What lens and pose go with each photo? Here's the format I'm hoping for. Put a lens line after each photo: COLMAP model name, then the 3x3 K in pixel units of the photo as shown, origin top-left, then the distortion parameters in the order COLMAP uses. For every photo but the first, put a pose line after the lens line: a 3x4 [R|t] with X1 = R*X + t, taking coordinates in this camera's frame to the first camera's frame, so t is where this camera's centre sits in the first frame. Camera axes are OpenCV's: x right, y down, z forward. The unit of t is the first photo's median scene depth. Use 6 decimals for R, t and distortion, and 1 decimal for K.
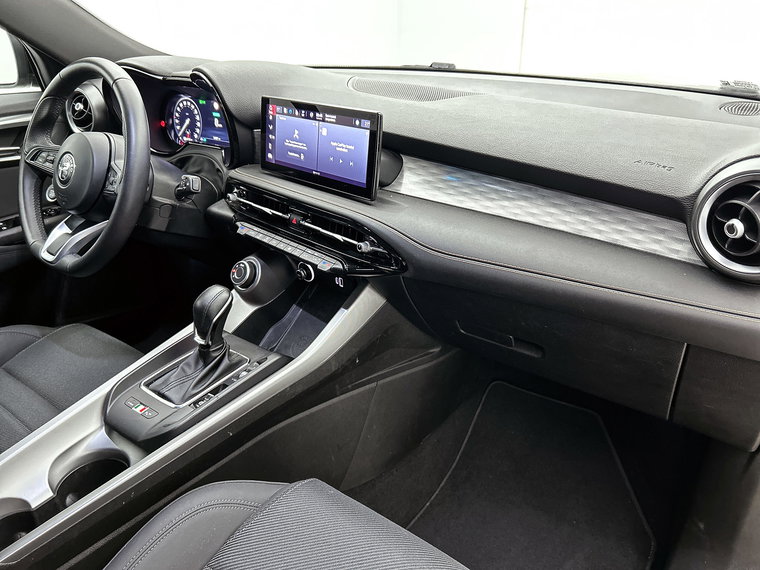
lens RADIAL K [[580.1, 0, 372.3], [0, 580.1, 278.9], [0, 0, 1]] dist [0.053304, -0.025328]
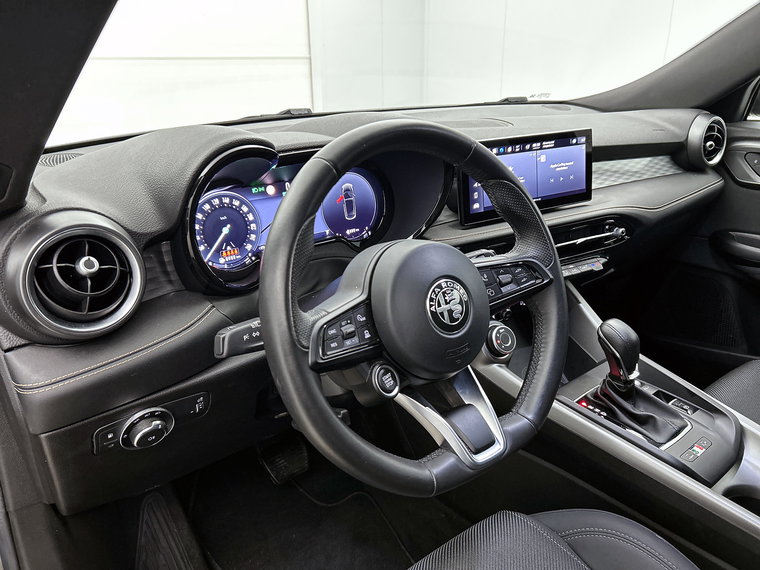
lens RADIAL K [[580.1, 0, 383.1], [0, 580.1, 288.8], [0, 0, 1]] dist [0.053304, -0.025328]
pose [[0.222469, -0.348383, 0.910570, -1.069716], [0.414141, 0.879291, 0.235233, -0.369229], [-0.882607, 0.324772, 0.339894, 0.863460]]
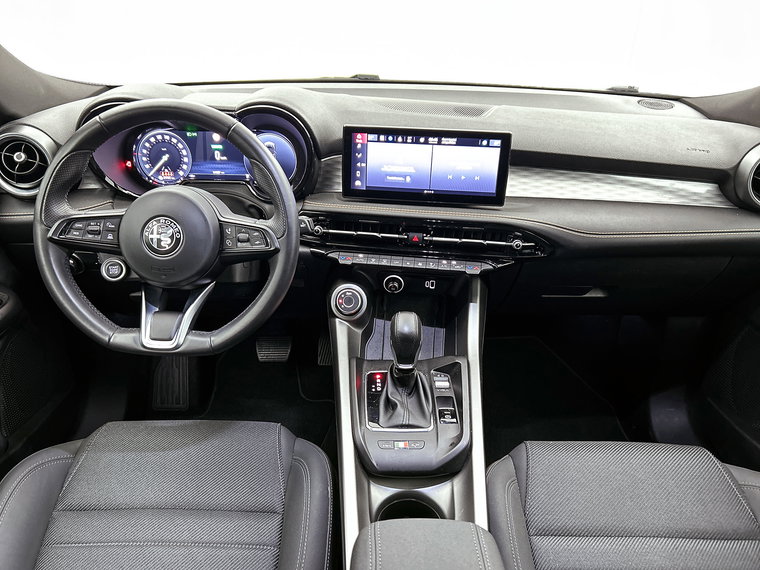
lens RADIAL K [[580.1, 0, 377.0], [0, 580.1, 291.5], [0, 0, 1]] dist [0.053304, -0.025328]
pose [[0.785012, -0.257274, 0.563530, -0.776127], [0.226952, 0.965875, 0.124811, -0.146342], [-0.576411, 0.029916, 0.816612, 0.148781]]
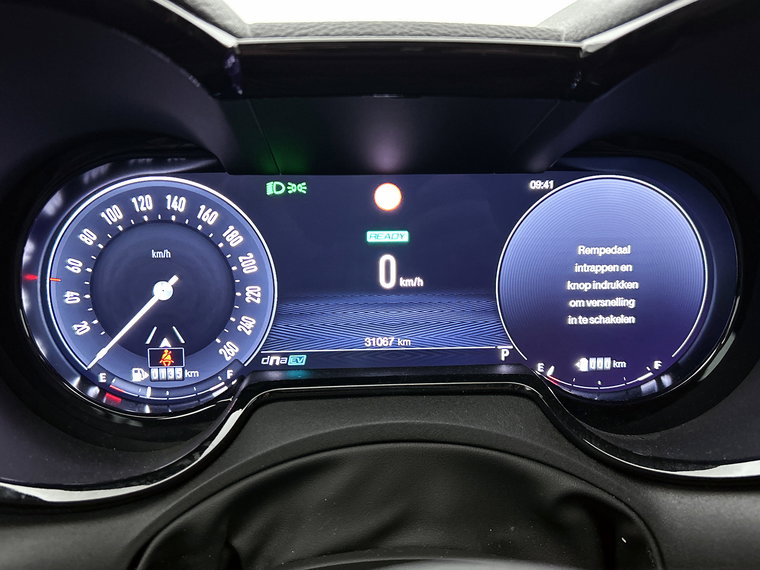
lens RADIAL K [[663.4, 0, 382.2], [0, 663.4, 283.7], [0, 0, 1]] dist [0.036000, -0.001248]
pose [[0.731386, -0.158014, 0.663405, -0.525221], [0.262953, 0.962907, -0.060547, -0.302940], [-0.629230, 0.218728, 0.745807, 0.996896]]
